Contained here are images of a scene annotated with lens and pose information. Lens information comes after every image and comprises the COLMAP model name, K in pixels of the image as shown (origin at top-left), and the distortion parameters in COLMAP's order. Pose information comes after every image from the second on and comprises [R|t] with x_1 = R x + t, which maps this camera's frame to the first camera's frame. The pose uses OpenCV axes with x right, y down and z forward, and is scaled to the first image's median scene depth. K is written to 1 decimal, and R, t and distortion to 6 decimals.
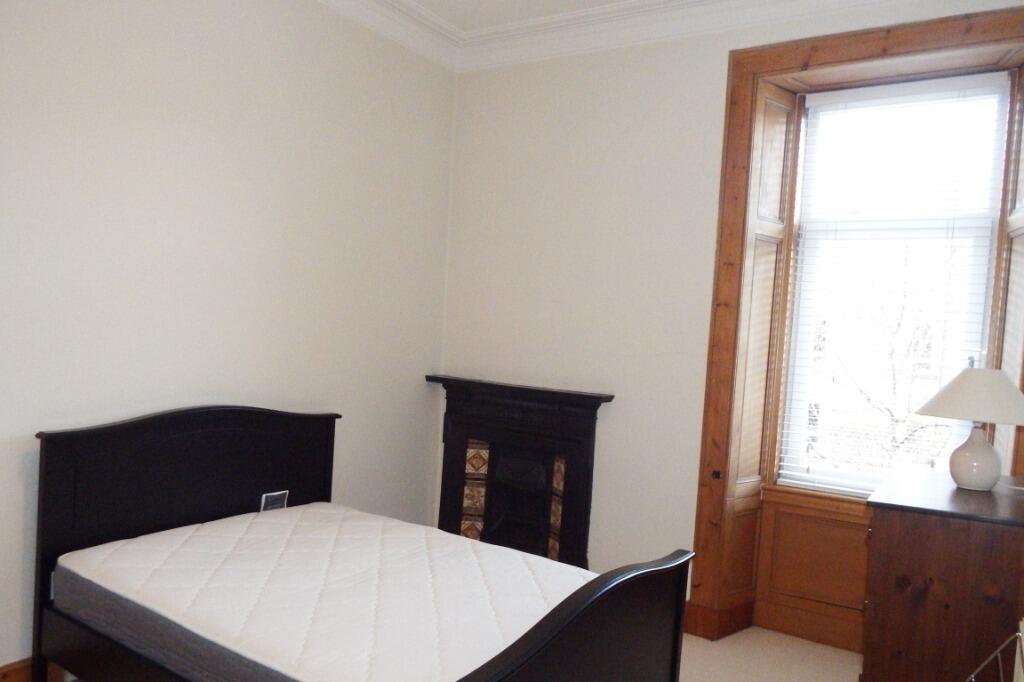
lens RADIAL K [[731.3, 0, 538.1], [0, 731.3, 366.9], [0, 0, 1]] dist [0.005046, -0.002546]
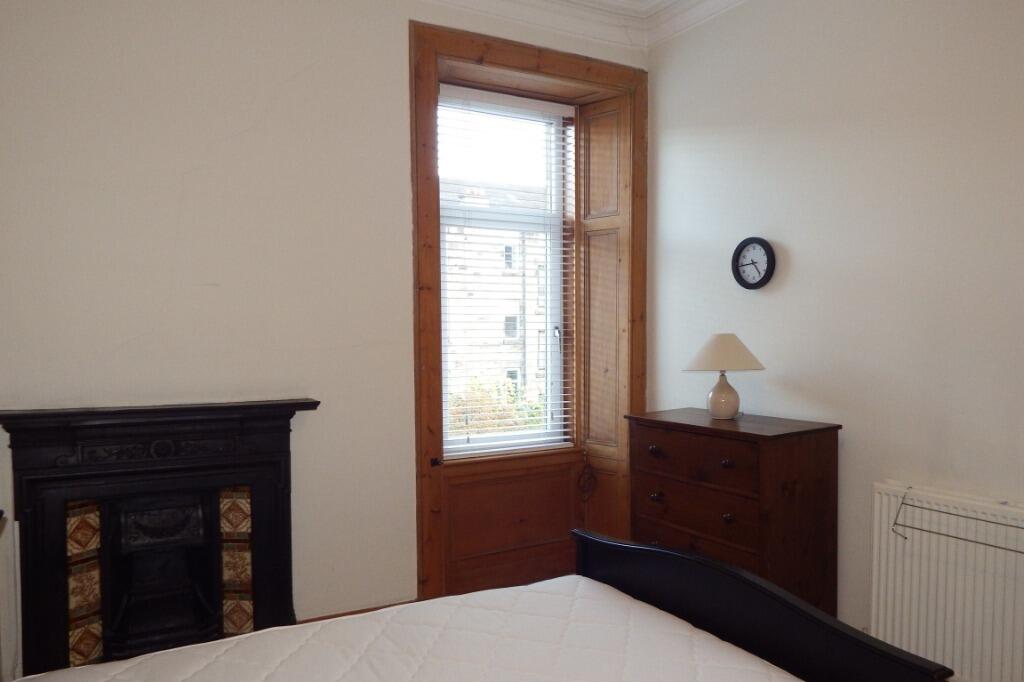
lens RADIAL K [[731.3, 0, 538.1], [0, 731.3, 366.9], [0, 0, 1]] dist [0.005046, -0.002546]
pose [[0.481333, -0.107539, 0.869916, -0.517990], [0.069967, 0.993992, 0.084164, -0.051378], [-0.873741, 0.020355, 0.485966, 0.392531]]
